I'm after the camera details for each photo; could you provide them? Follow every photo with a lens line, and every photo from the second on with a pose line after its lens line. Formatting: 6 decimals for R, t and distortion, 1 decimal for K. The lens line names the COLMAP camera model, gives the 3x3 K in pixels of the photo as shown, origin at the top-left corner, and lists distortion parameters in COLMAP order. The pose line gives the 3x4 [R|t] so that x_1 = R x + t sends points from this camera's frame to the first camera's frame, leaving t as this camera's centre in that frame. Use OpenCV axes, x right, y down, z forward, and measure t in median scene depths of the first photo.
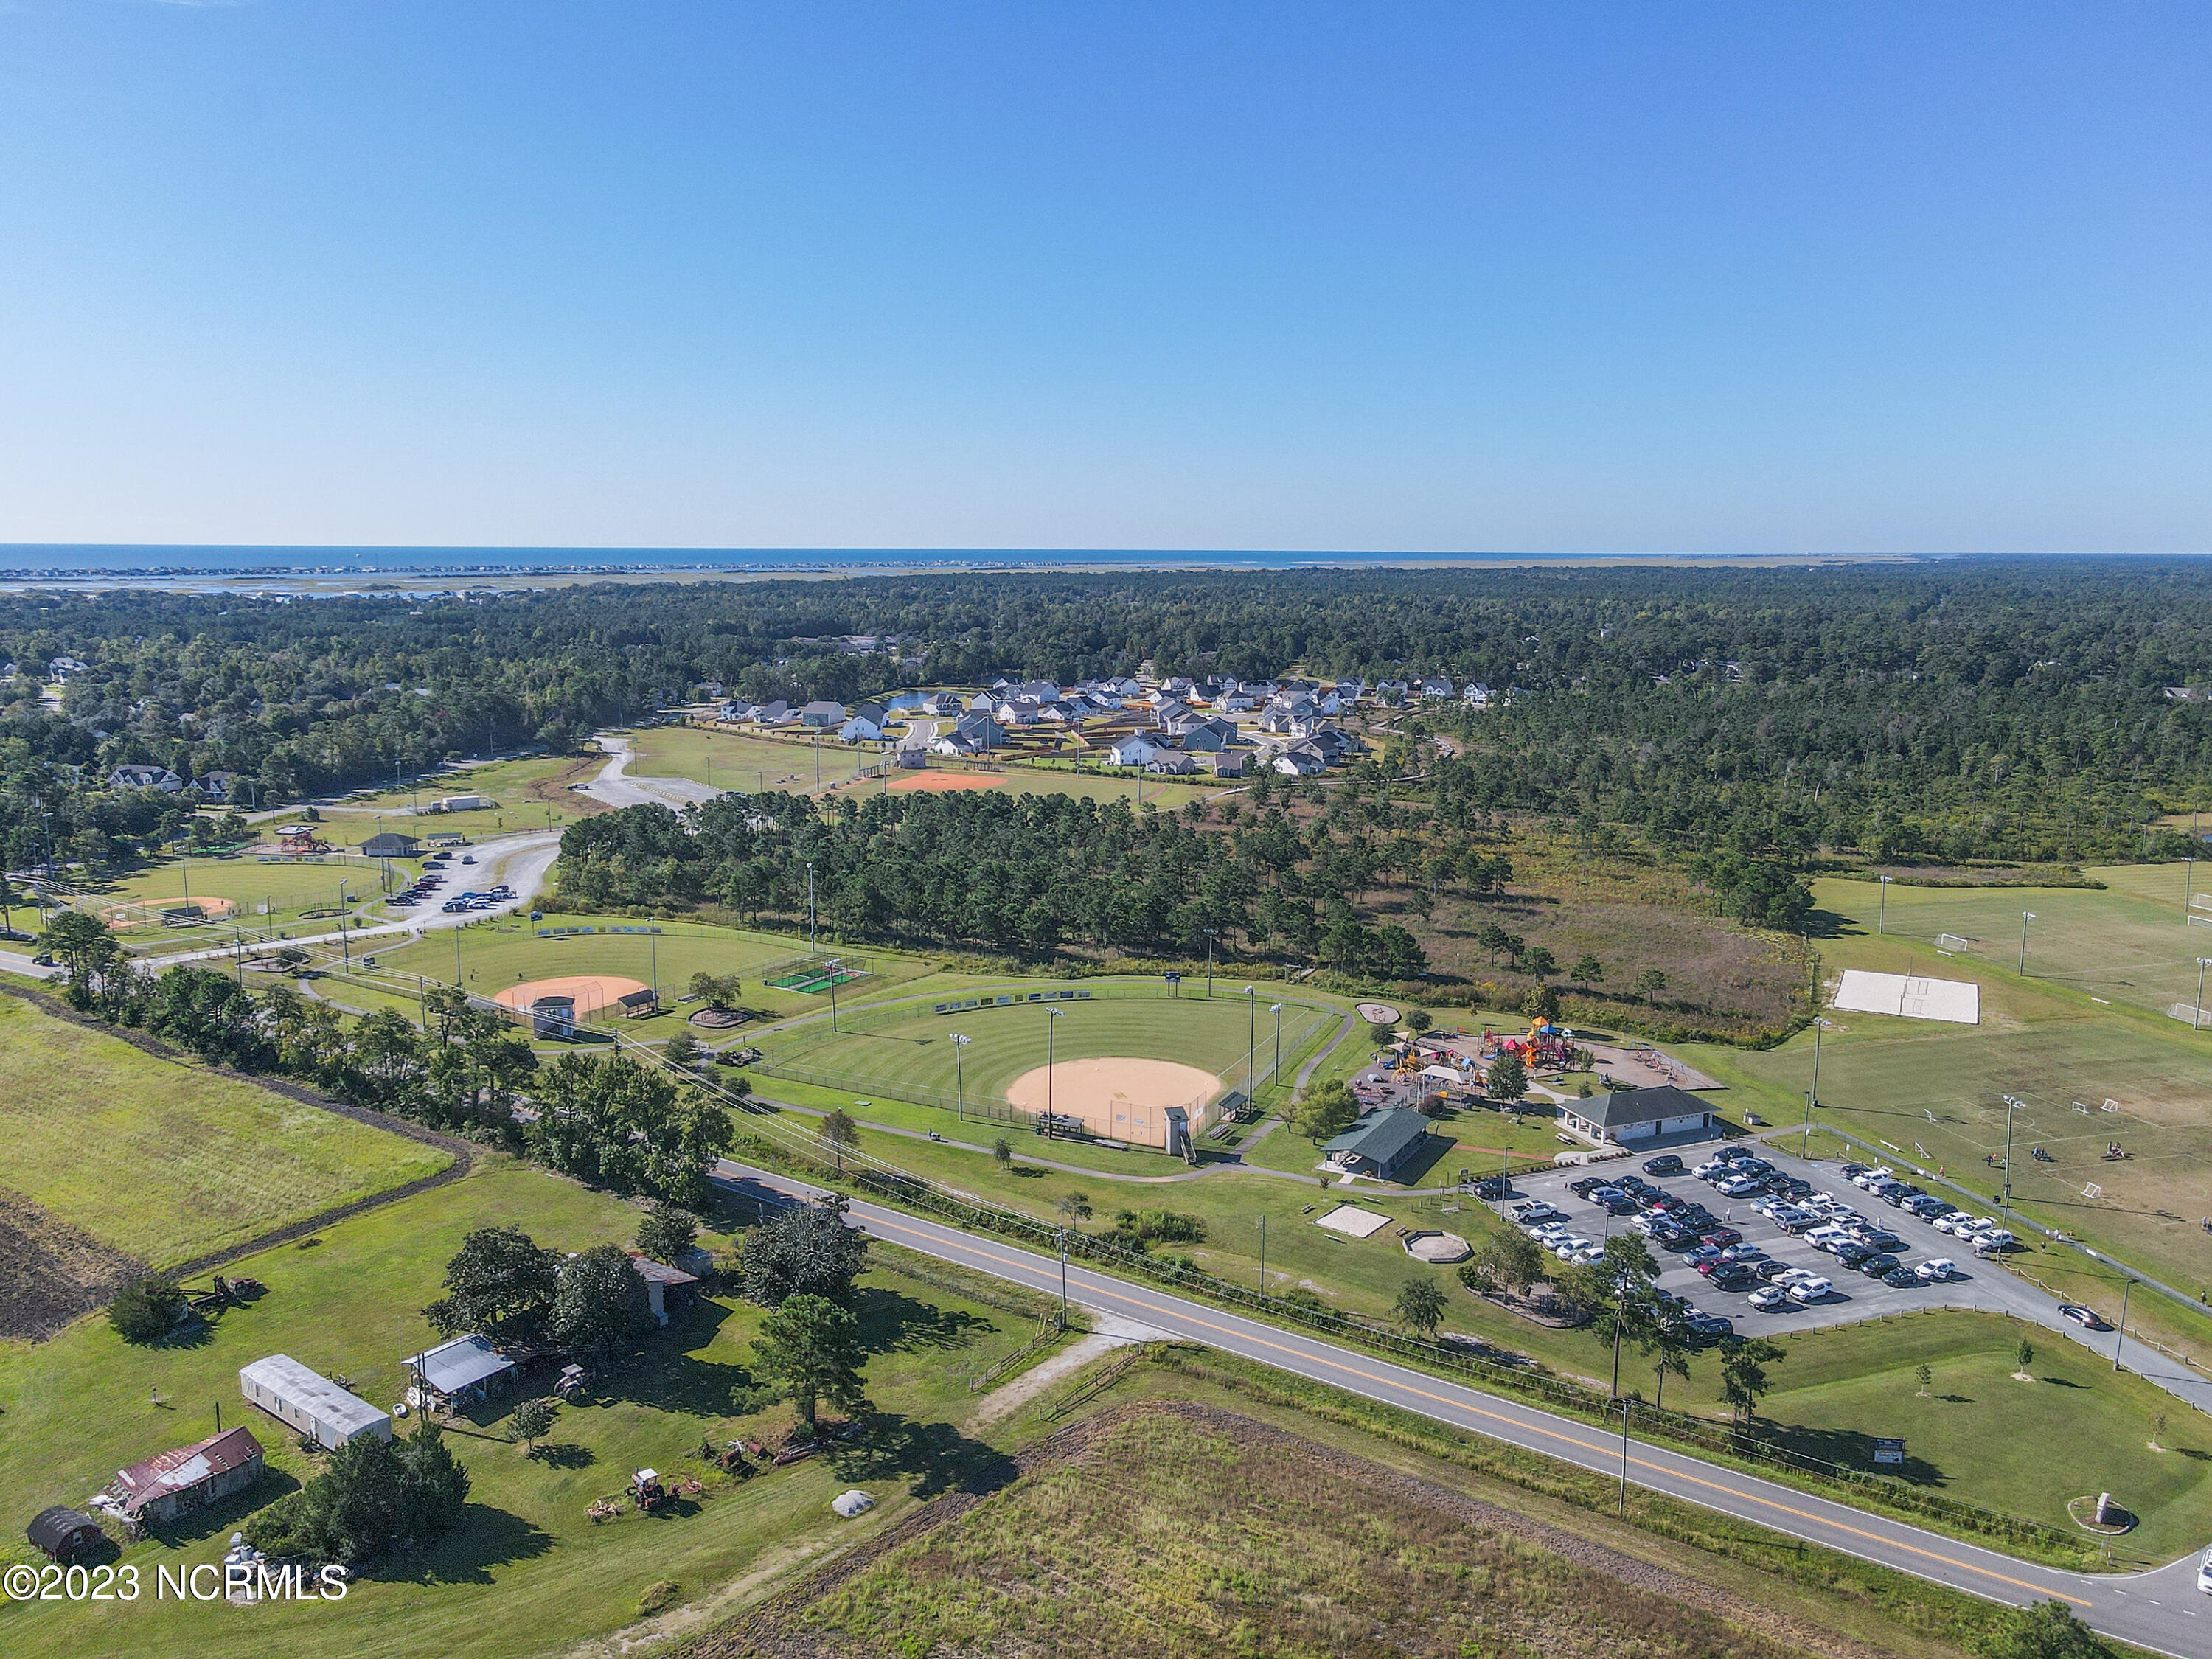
lens RADIAL K [[1557.9, 0, 1106.0], [0, 1557.9, 829.5], [0, 0, 1]] dist [-0.013195, 0.055572]
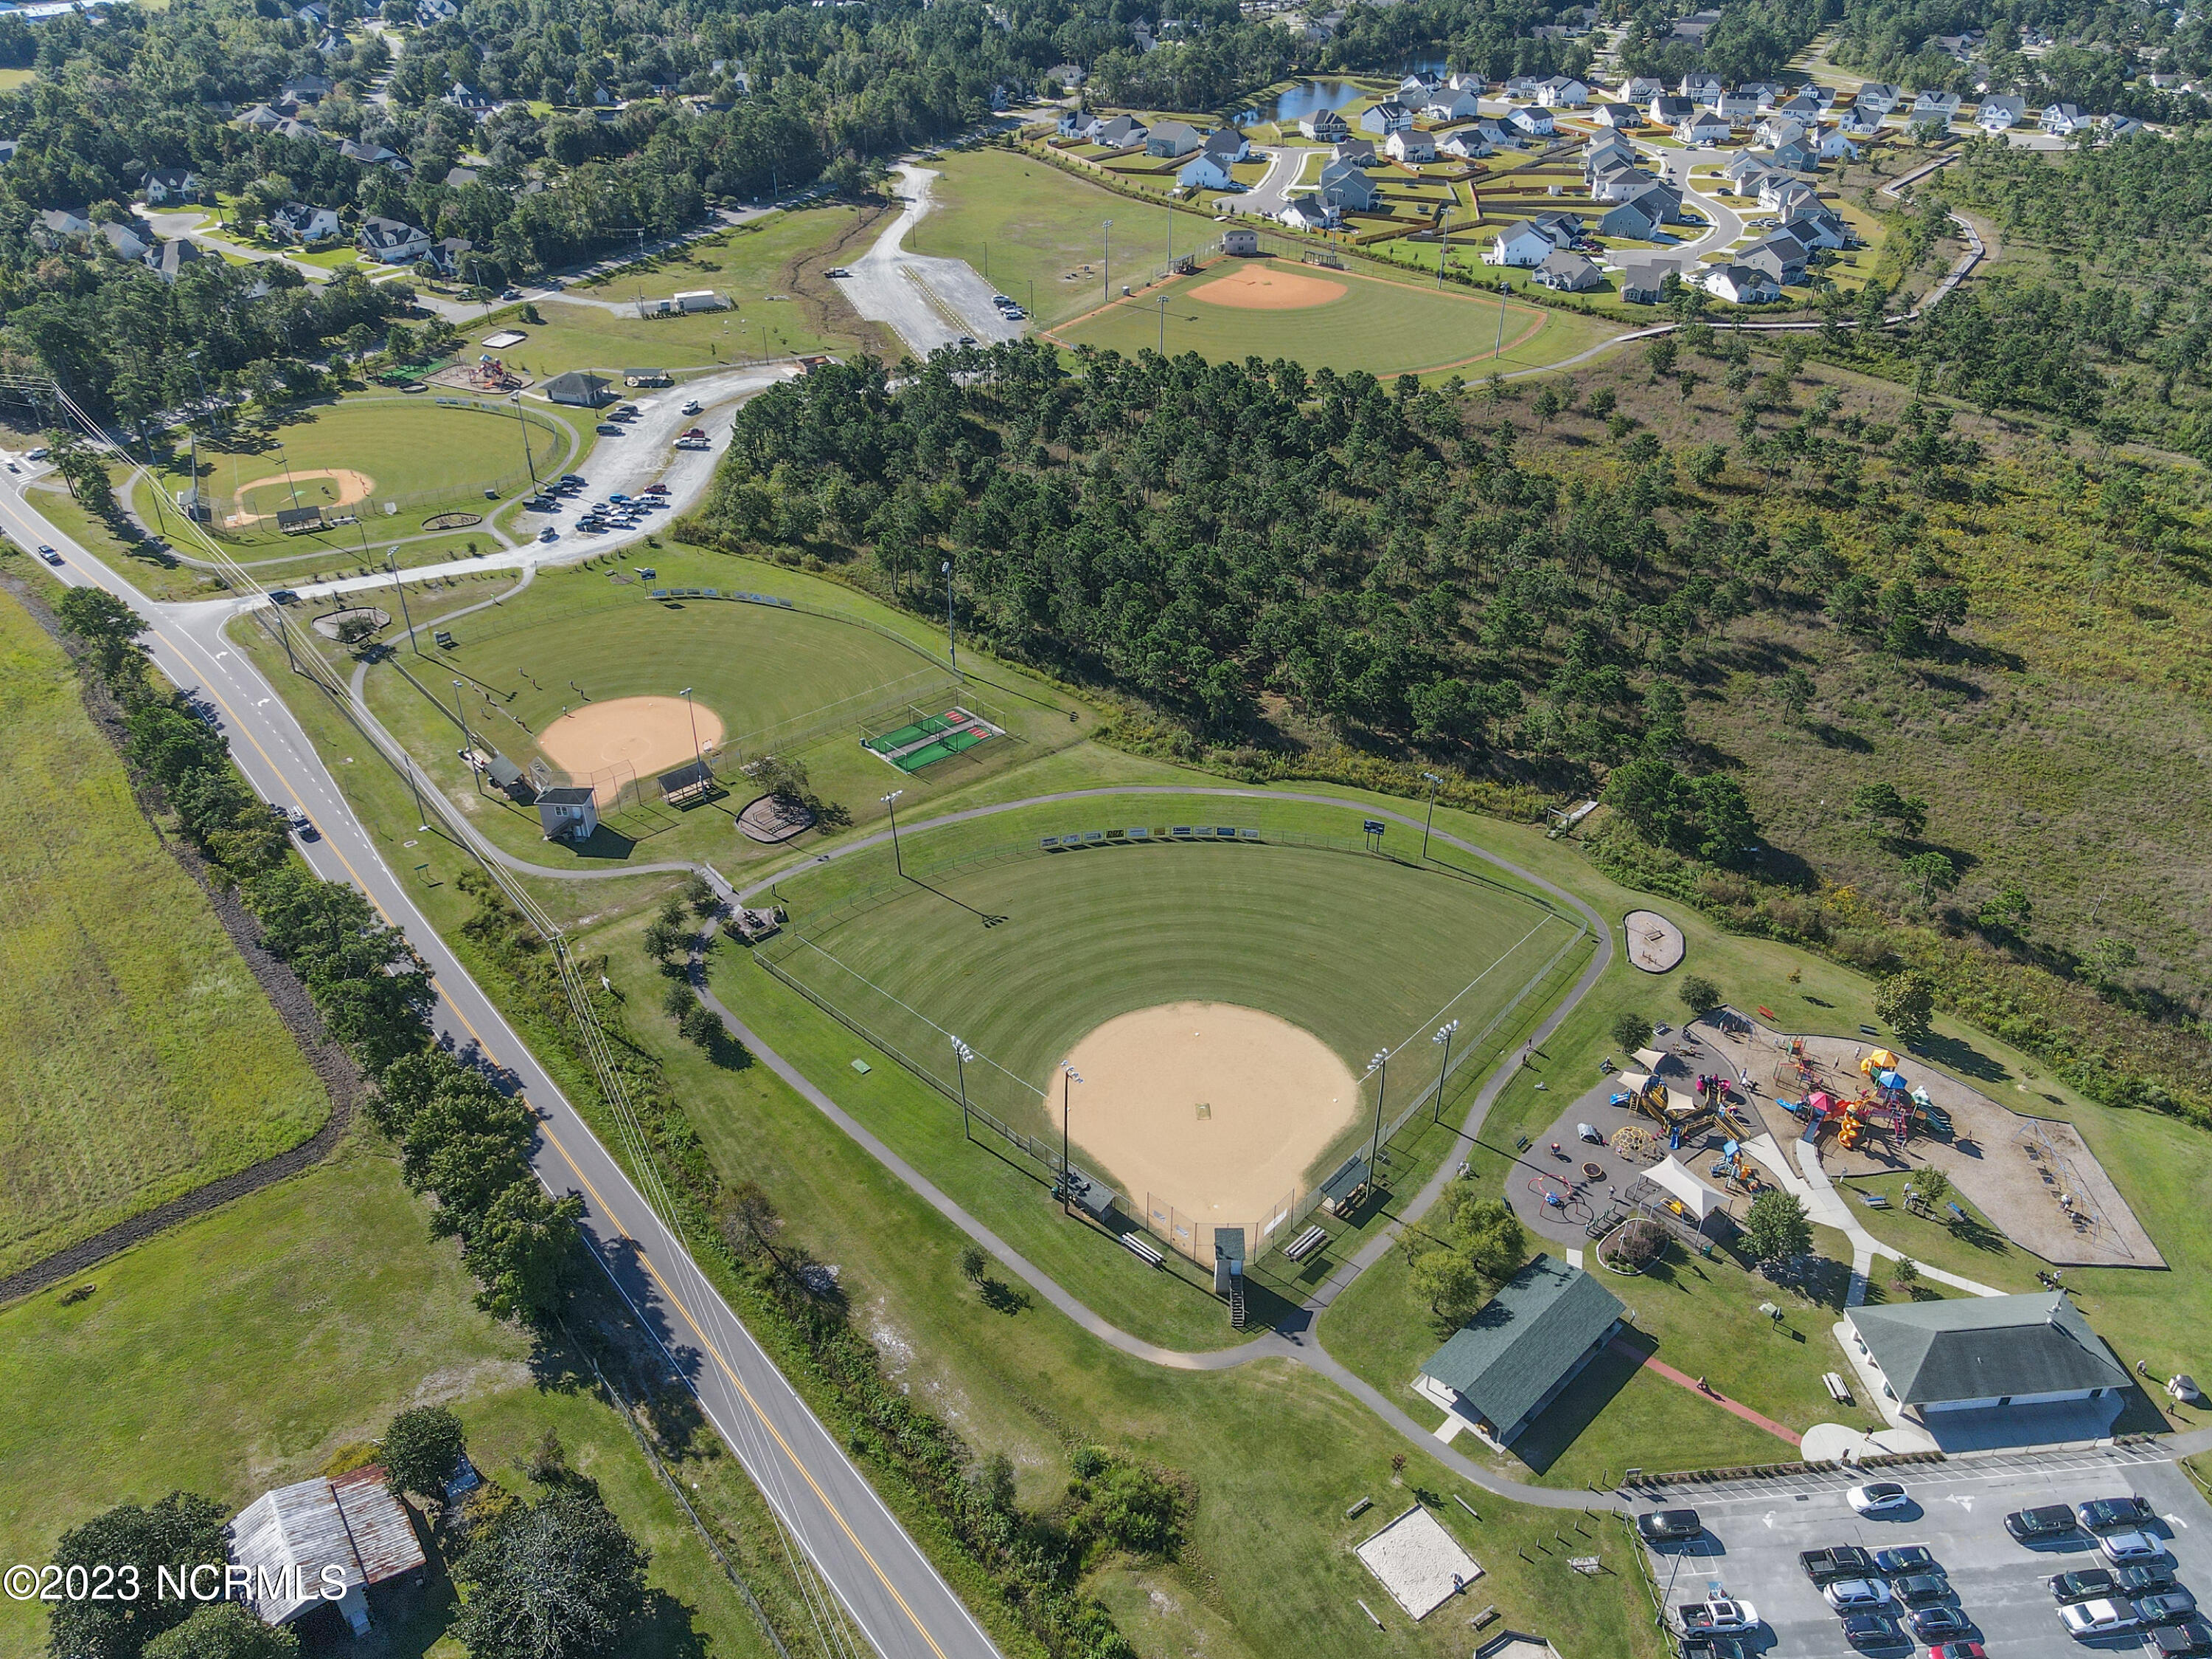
lens RADIAL K [[1536.4, 0, 1138.2], [0, 1536.4, 828.7], [0, 0, 1]] dist [0.030713, -0.029666]
pose [[0.964078, 0.143253, -0.223677, 0.079564], [-0.041567, 0.913094, 0.405626, -0.153984], [0.262345, -0.381757, 0.886249, 0.280461]]
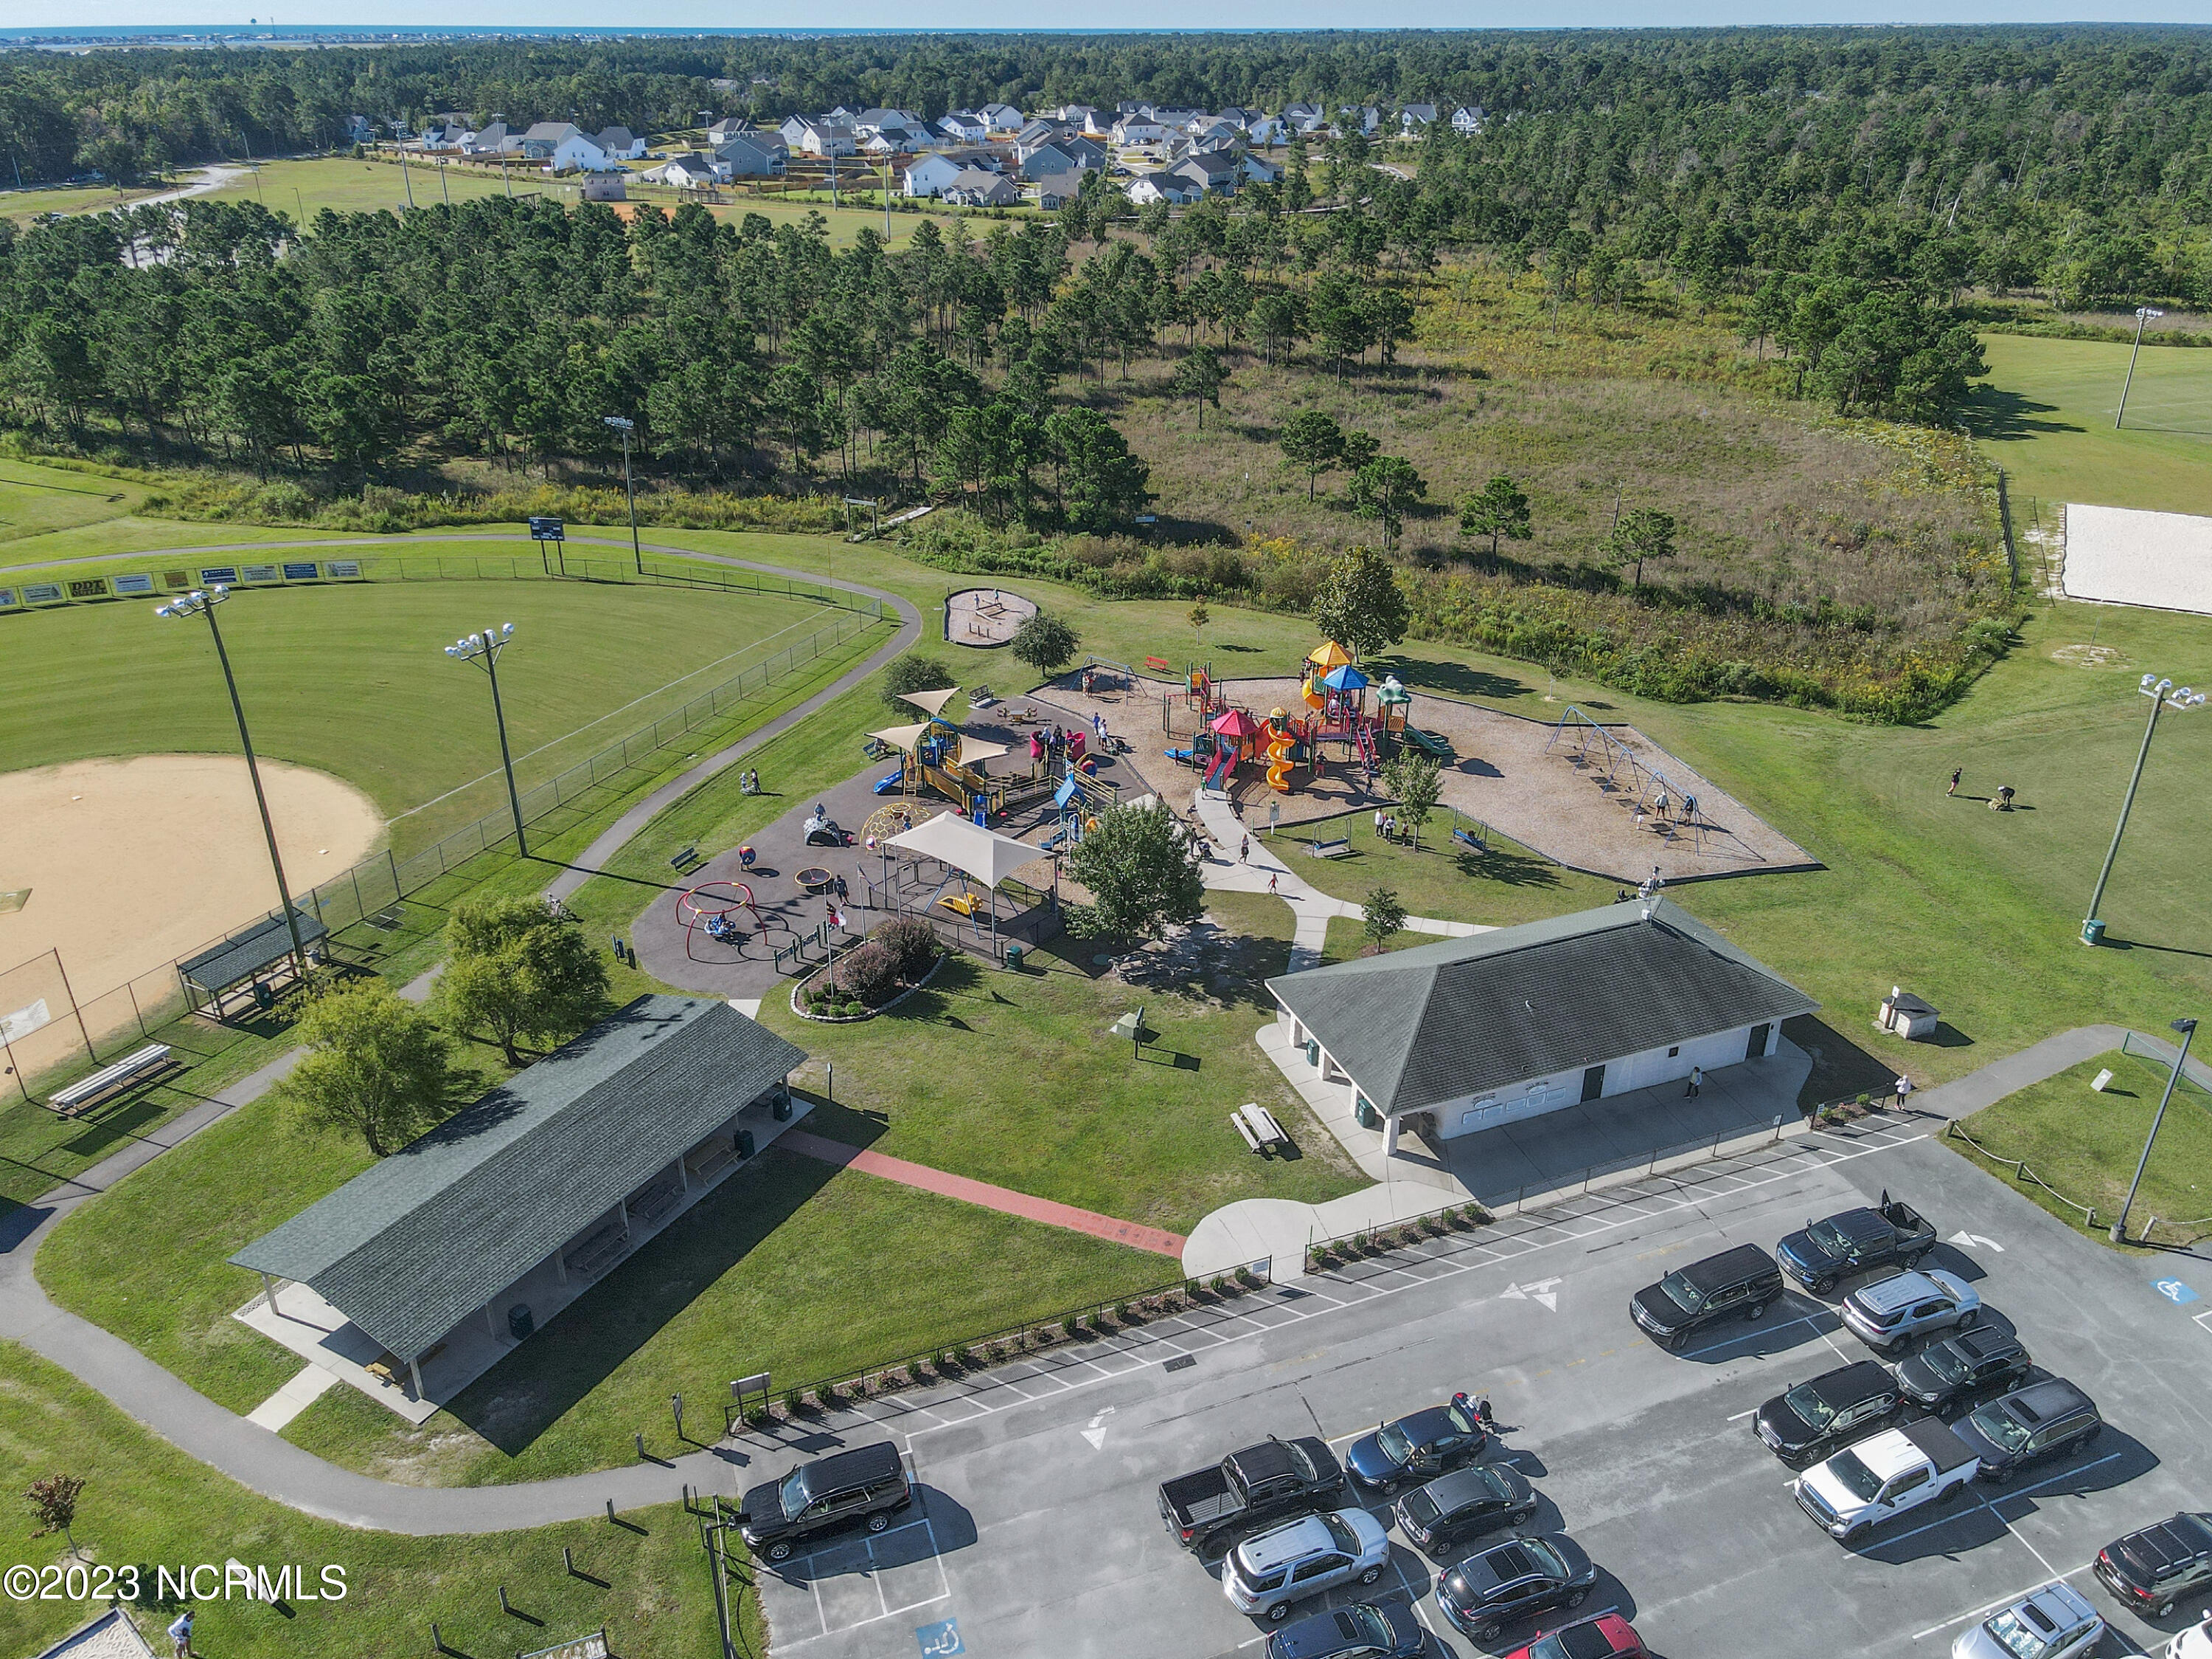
lens RADIAL K [[1557.9, 0, 1106.0], [0, 1557.9, 829.5], [0, 0, 1]] dist [-0.013195, 0.055572]
pose [[0.999993, -0.002311, -0.003045, 0.164404], [0.003109, 0.955237, 0.295825, 0.038069], [0.002225, -0.295832, 0.955237, 0.457178]]
